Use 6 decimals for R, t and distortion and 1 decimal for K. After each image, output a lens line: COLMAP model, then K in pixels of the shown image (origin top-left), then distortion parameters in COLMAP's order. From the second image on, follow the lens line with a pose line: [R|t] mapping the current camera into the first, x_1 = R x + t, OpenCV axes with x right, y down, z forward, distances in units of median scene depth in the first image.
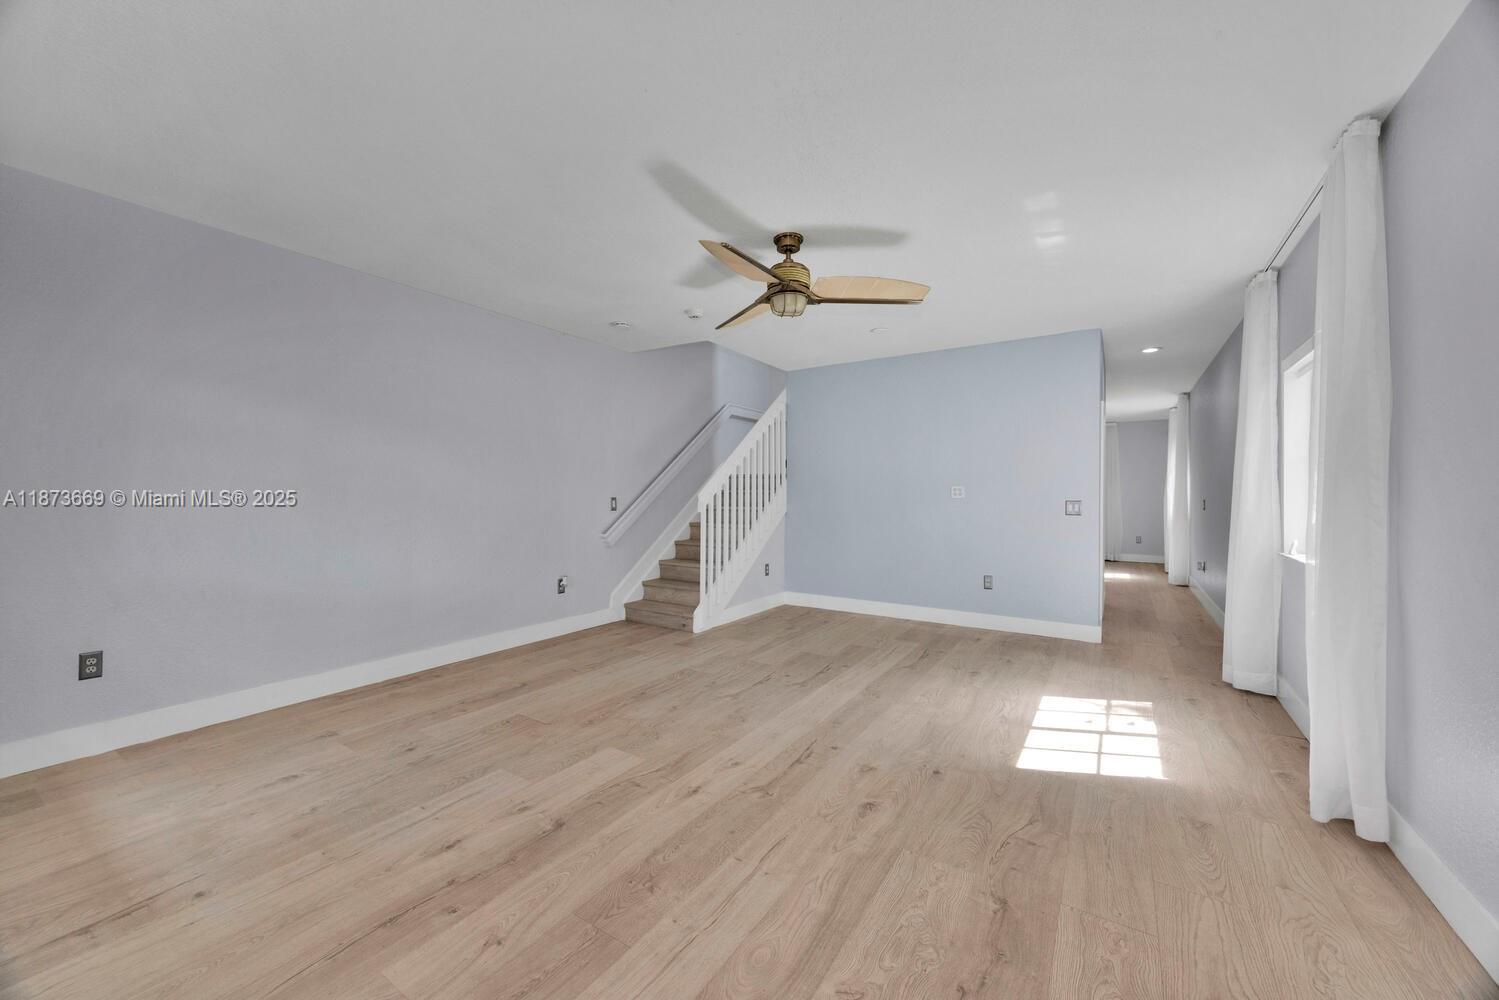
lens RADIAL K [[565.6, 0, 750.9], [0, 565.6, 500.7], [0, 0, 1]] dist [-0.006293, 0.000266]
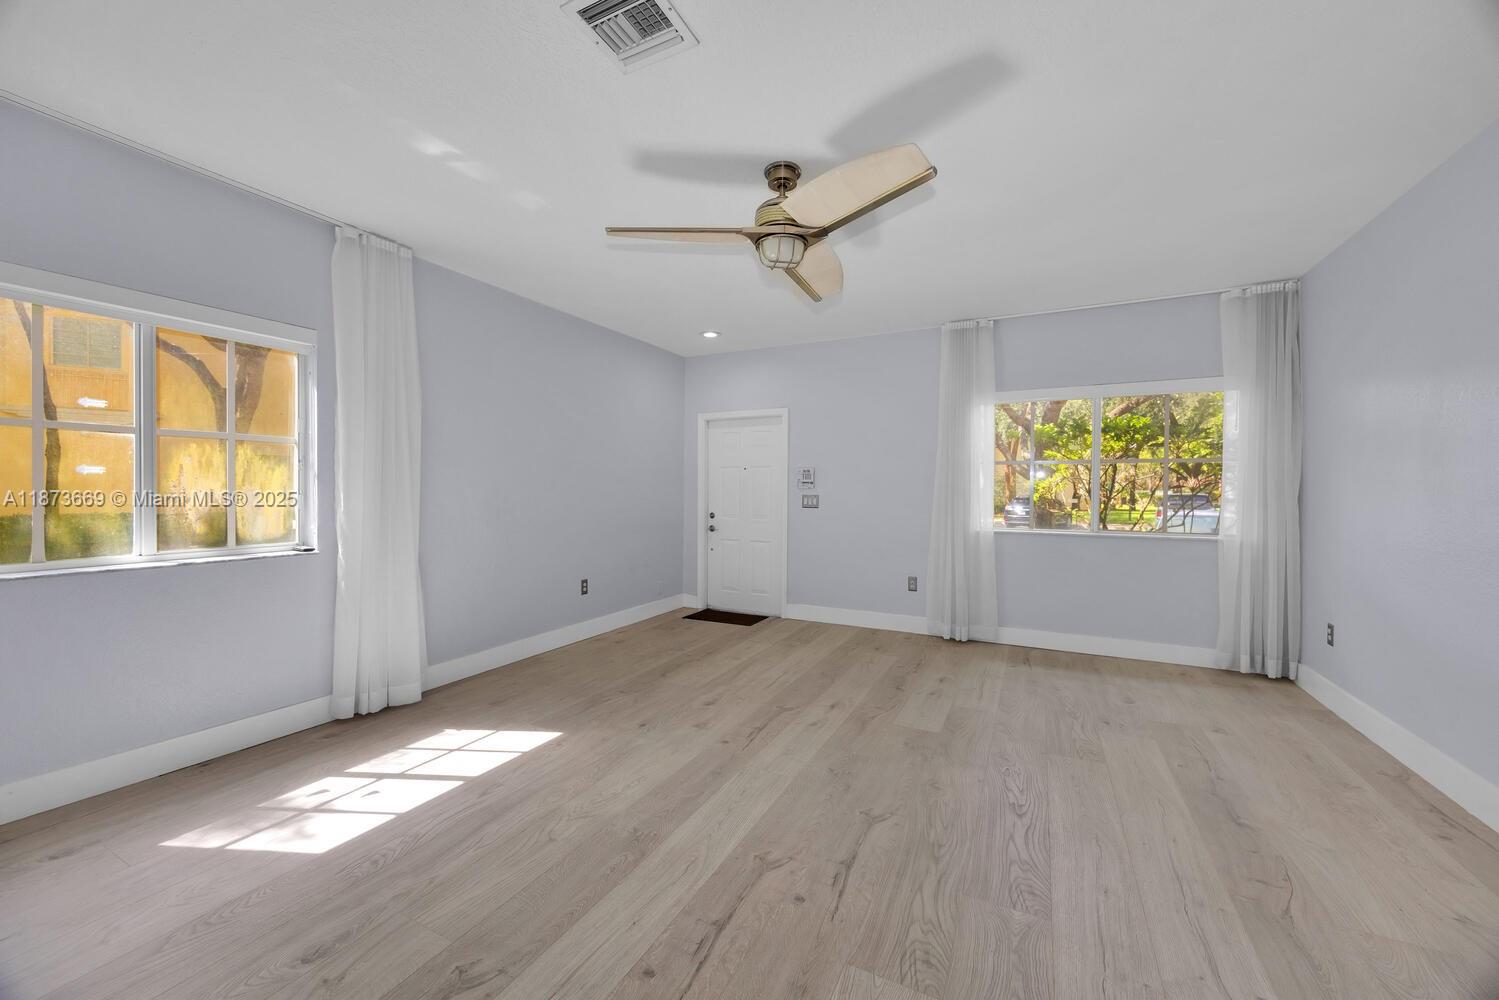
lens RADIAL K [[565.6, 0, 750.5], [0, 565.6, 493.9], [0, 0, 1]] dist [-0.006293, 0.000266]
pose [[-0.994760, -0.009126, -0.101827, 0.182510], [-0.010693, 0.999833, 0.014848, -0.016875], [0.101674, 0.015859, -0.994691, 1.738016]]
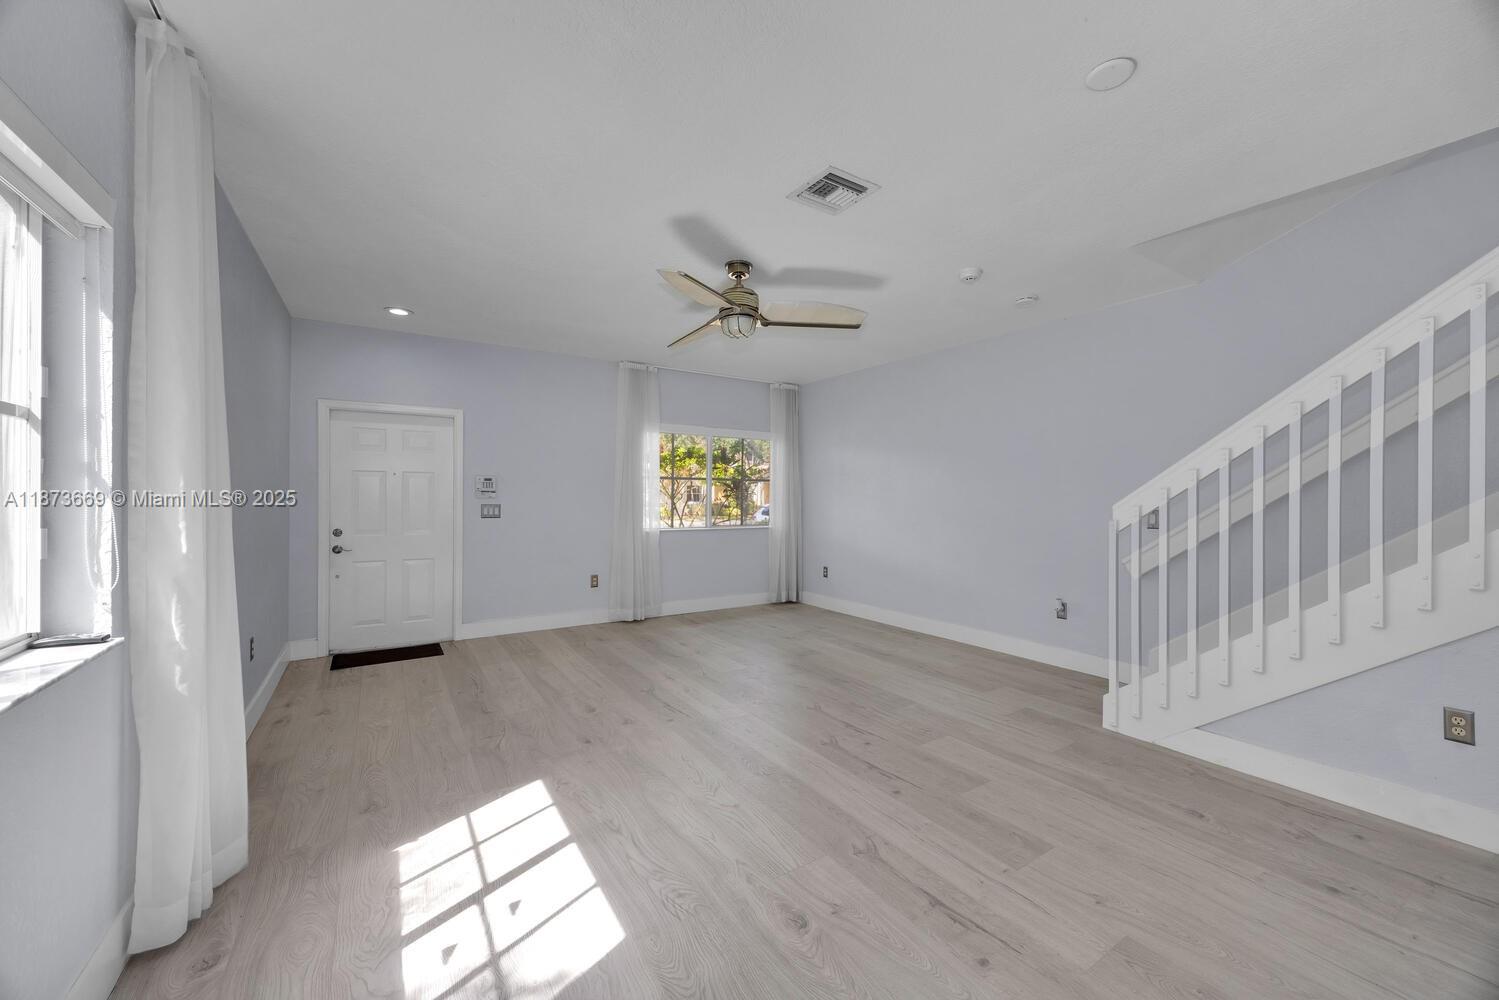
lens RADIAL K [[565.6, 0, 749.9], [0, 565.6, 496.8], [0, 0, 1]] dist [-0.006293, 0.000266]
pose [[-0.407757, -0.004758, -0.913078, 1.002720], [-0.015313, 0.999881, 0.001628, -0.026108], [0.912962, 0.014646, -0.407782, 1.410536]]
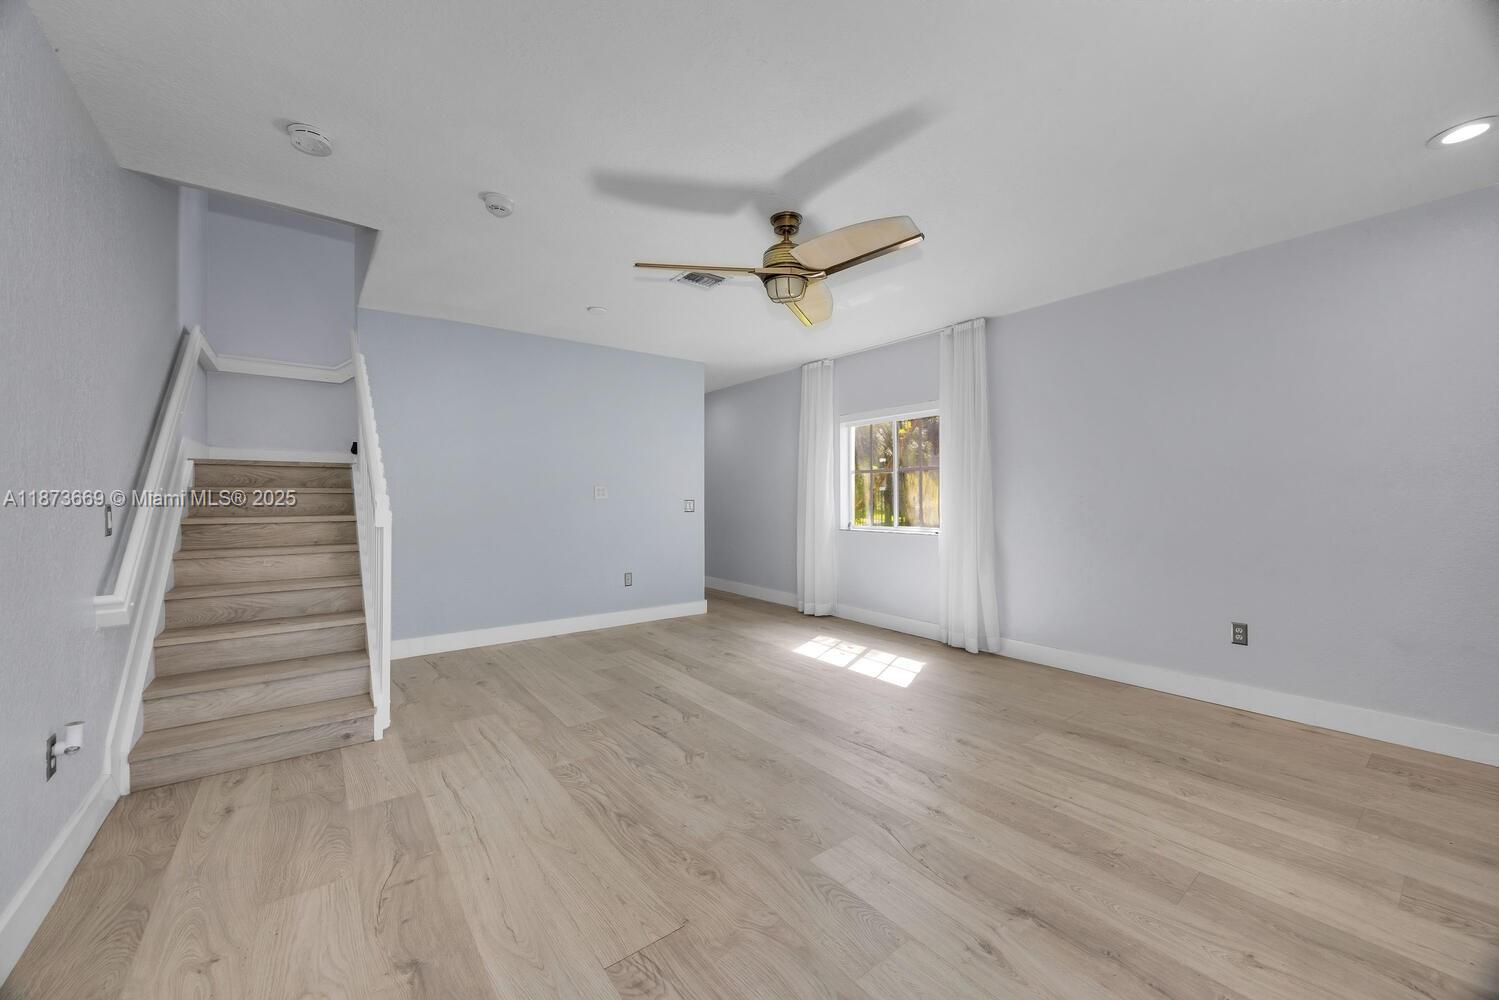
lens RADIAL K [[565.6, 0, 748.1], [0, 565.6, 496.1], [0, 0, 1]] dist [-0.006293, 0.000266]
pose [[0.333551, -0.003519, 0.942725, -0.803125], [0.013239, 0.999912, -0.000952, -0.008555], [-0.942639, 0.012798, 0.333568, 0.724785]]
